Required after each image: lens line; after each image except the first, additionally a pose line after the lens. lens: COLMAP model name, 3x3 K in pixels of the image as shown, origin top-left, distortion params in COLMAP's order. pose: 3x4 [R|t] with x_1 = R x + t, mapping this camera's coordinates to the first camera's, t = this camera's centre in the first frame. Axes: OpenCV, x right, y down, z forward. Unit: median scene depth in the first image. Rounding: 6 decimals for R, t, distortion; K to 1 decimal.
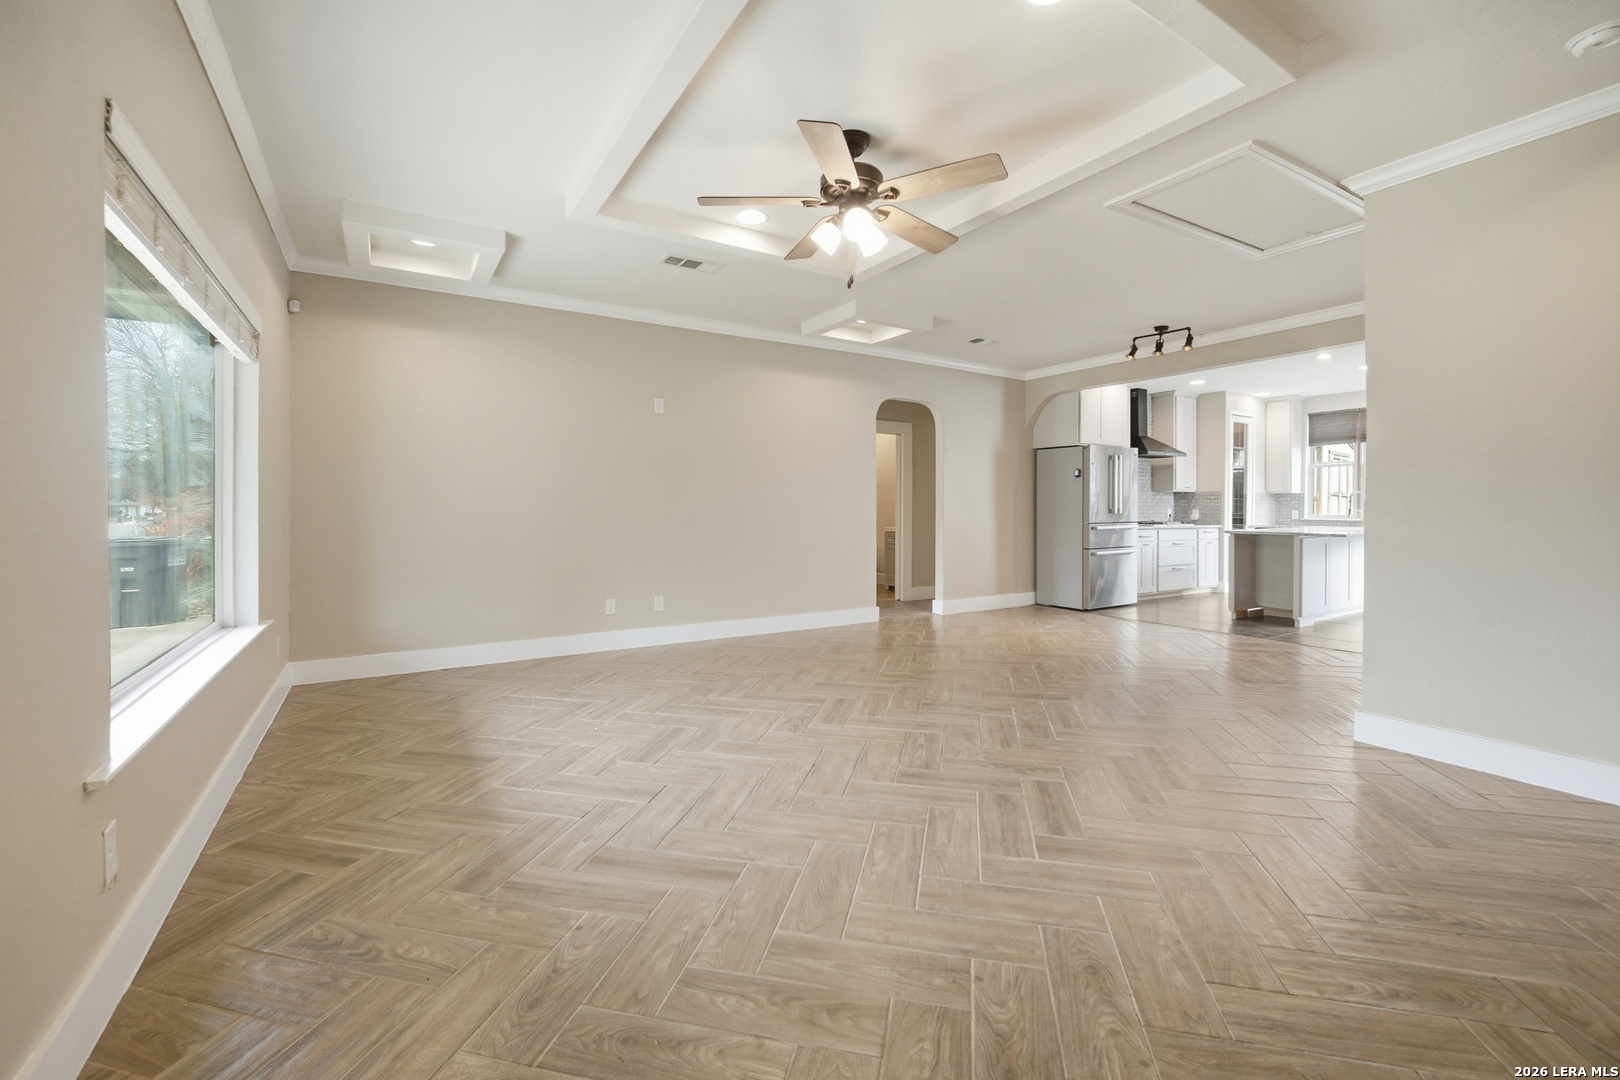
lens RADIAL K [[678.0, 0, 799.7], [0, 678.0, 515.7], [0, 0, 1]] dist [-0.019714, 0.003780]
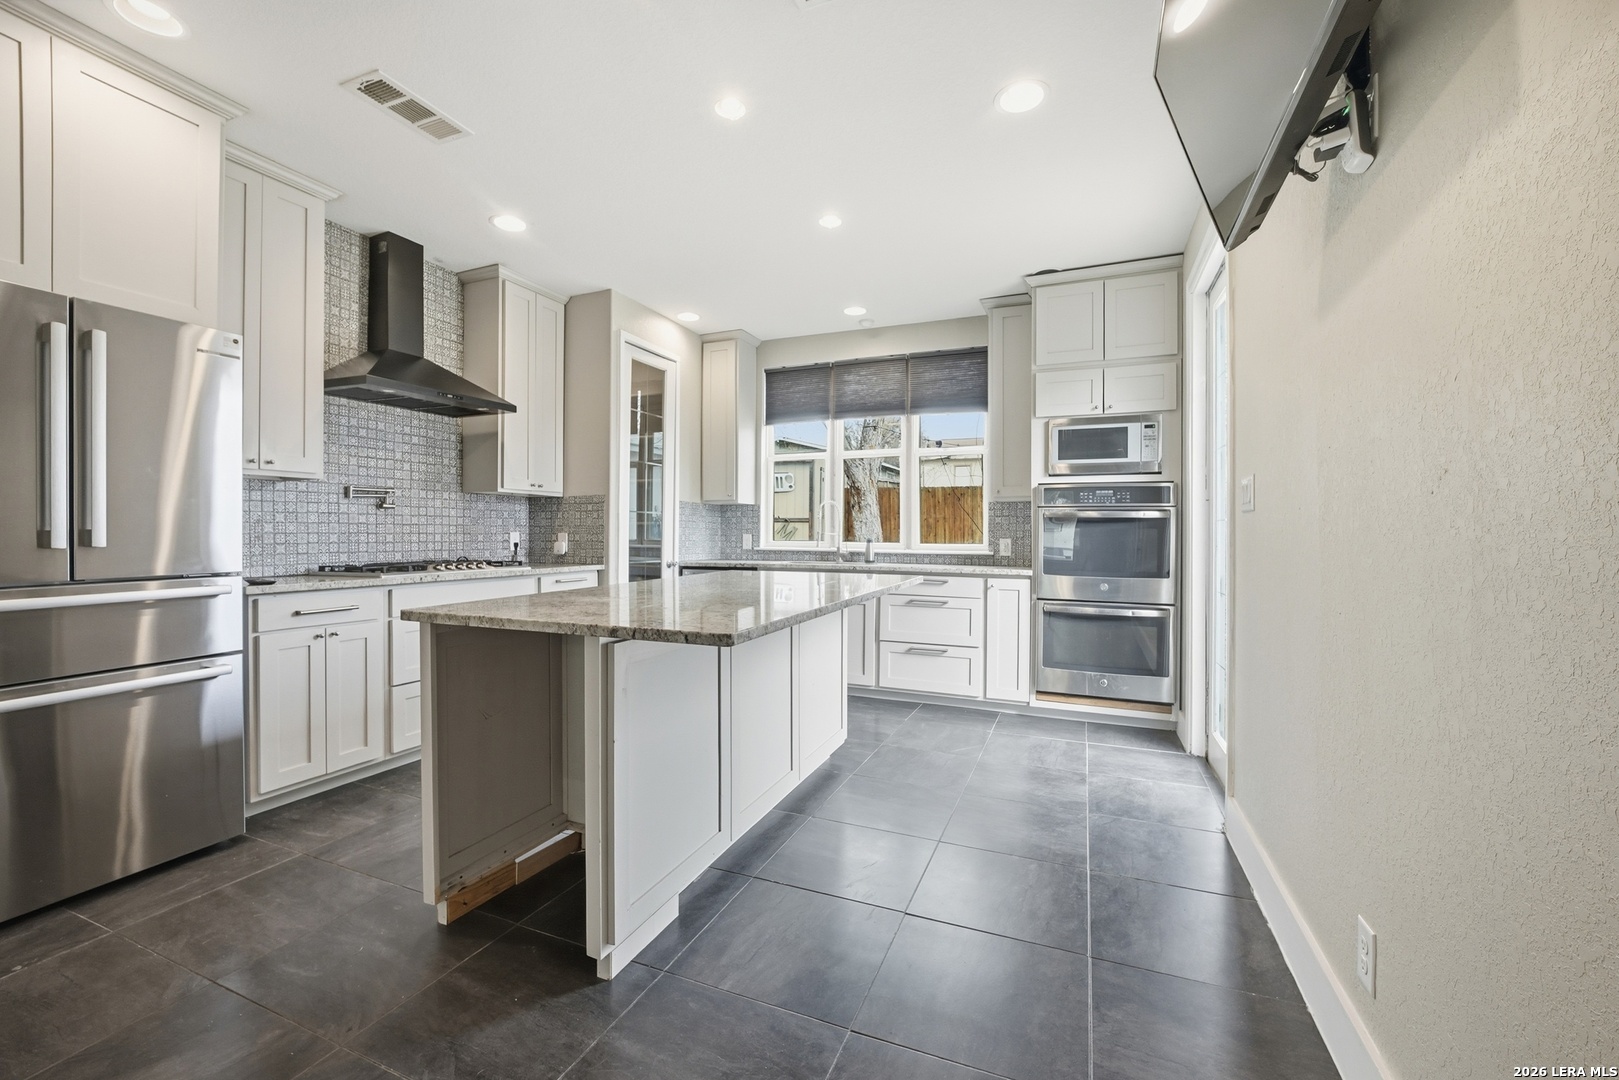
lens RADIAL K [[677.6, 0, 803.9], [0, 677.6, 534.1], [0, 0, 1]] dist [-0.019714, 0.003780]
pose [[0.813887, -0.002385, 0.581019, 0.498290], [0.006697, 0.999964, -0.005276, -0.005076], [-0.580985, 0.008186, 0.813873, 0.563749]]
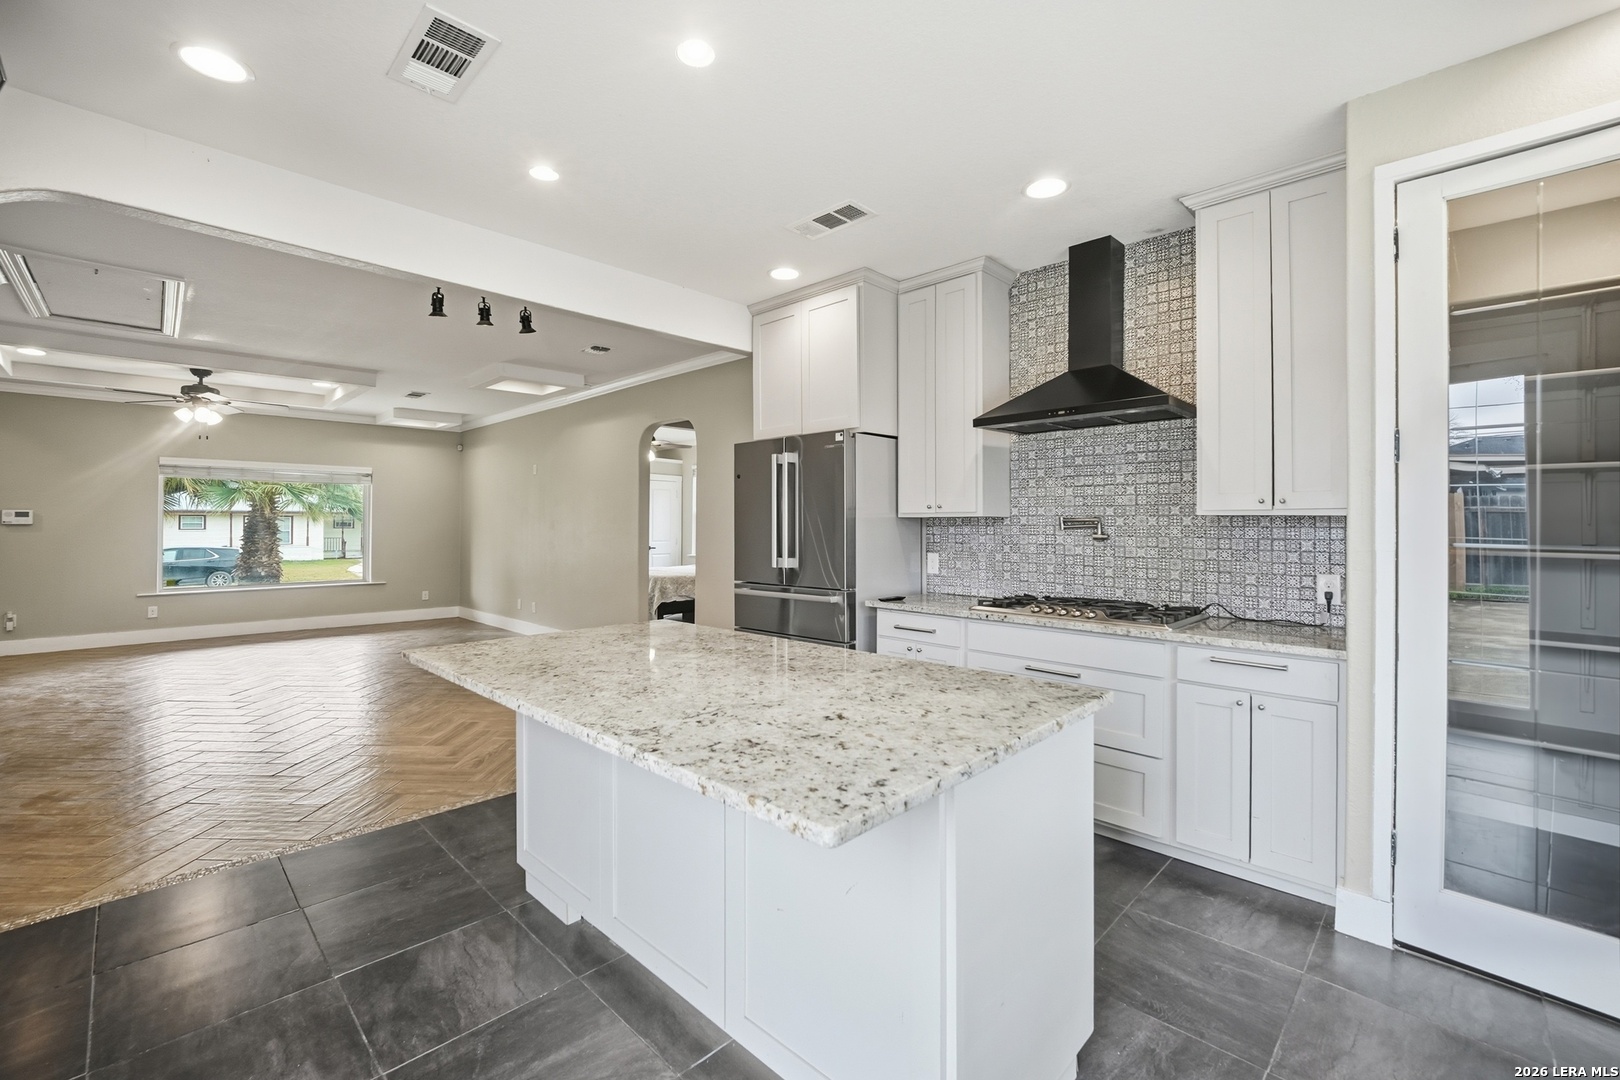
lens RADIAL K [[678.0, 0, 798.0], [0, 678.0, 520.1], [0, 0, 1]] dist [-0.019714, 0.003780]
pose [[0.233127, -0.007407, -0.972418, 0.880631], [-0.011726, 0.999877, -0.010427, -0.031030], [0.972376, 0.013834, 0.233011, 0.807905]]
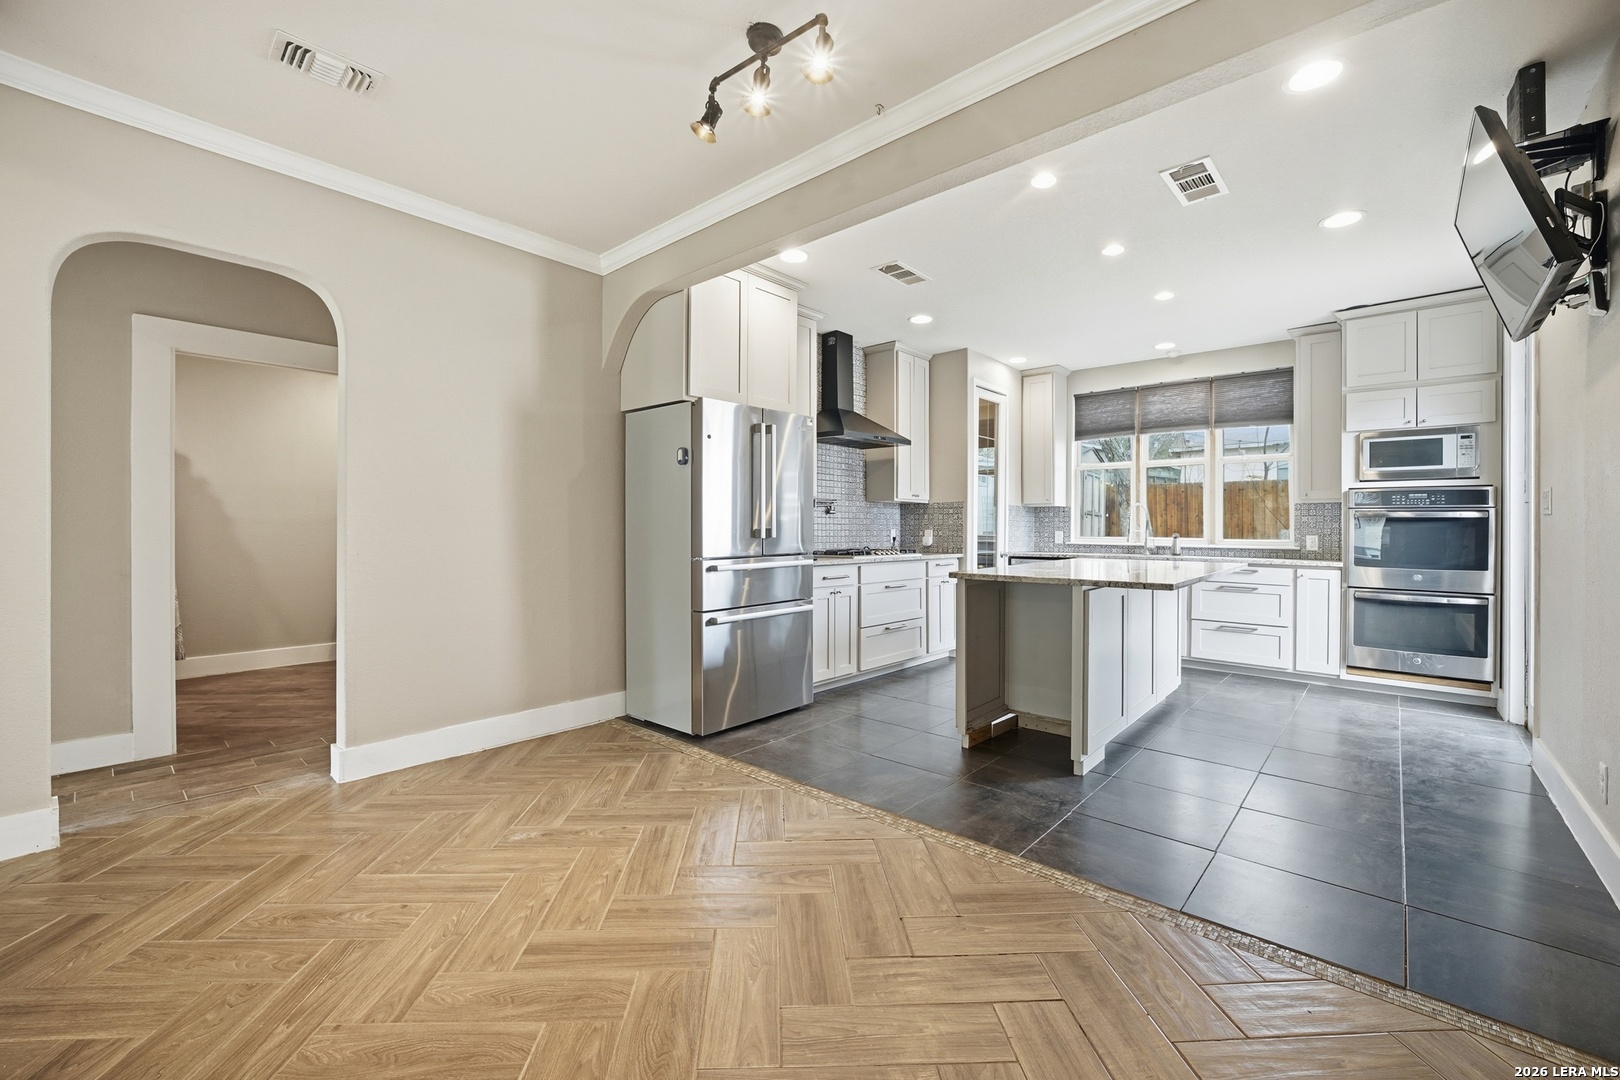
lens RADIAL K [[678.0, 0, 802.8], [0, 678.0, 529.8], [0, 0, 1]] dist [-0.019714, 0.003780]
pose [[0.958528, -0.000530, 0.284997, 0.316469], [0.003058, 0.999960, -0.008424, -0.004647], [-0.284981, 0.008946, 0.958491, 0.451810]]
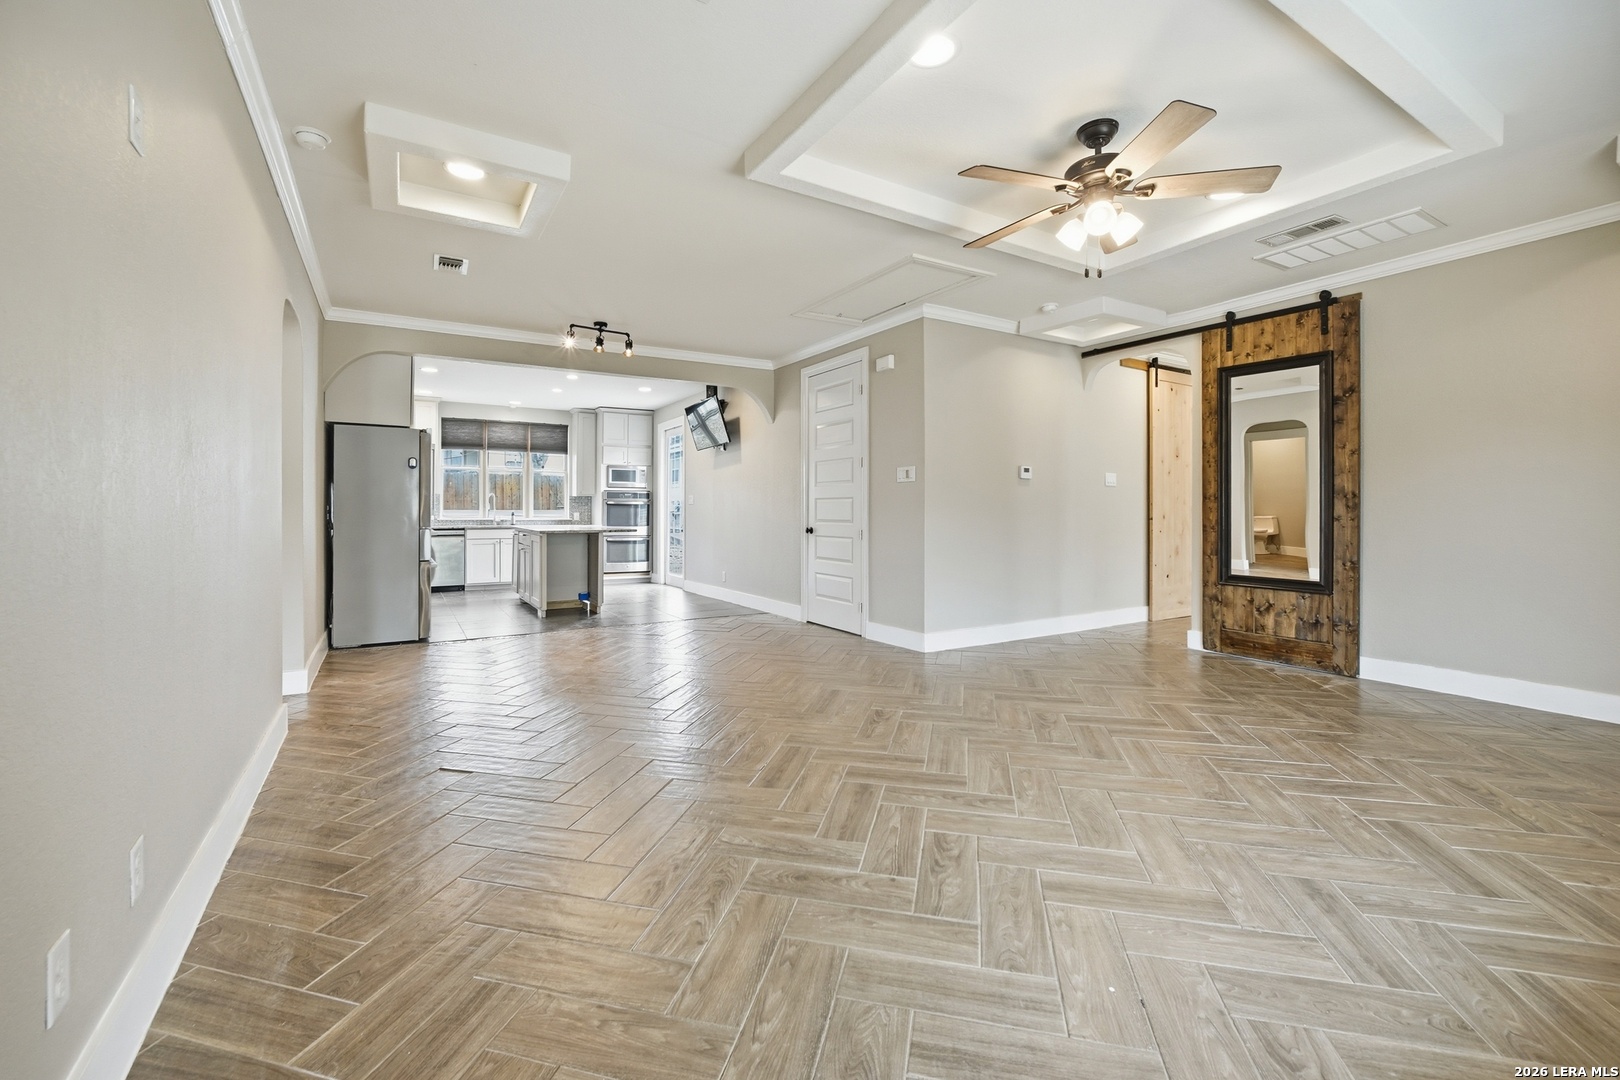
lens RADIAL K [[678.0, 0, 801.8], [0, 678.0, 507.5], [0, 0, 1]] dist [-0.019714, 0.003780]
pose [[0.009875, 0.001558, 0.999950, -0.310577], [0.011484, 0.999933, -0.001671, -0.005101], [-0.999885, 0.011500, 0.009857, 0.491970]]
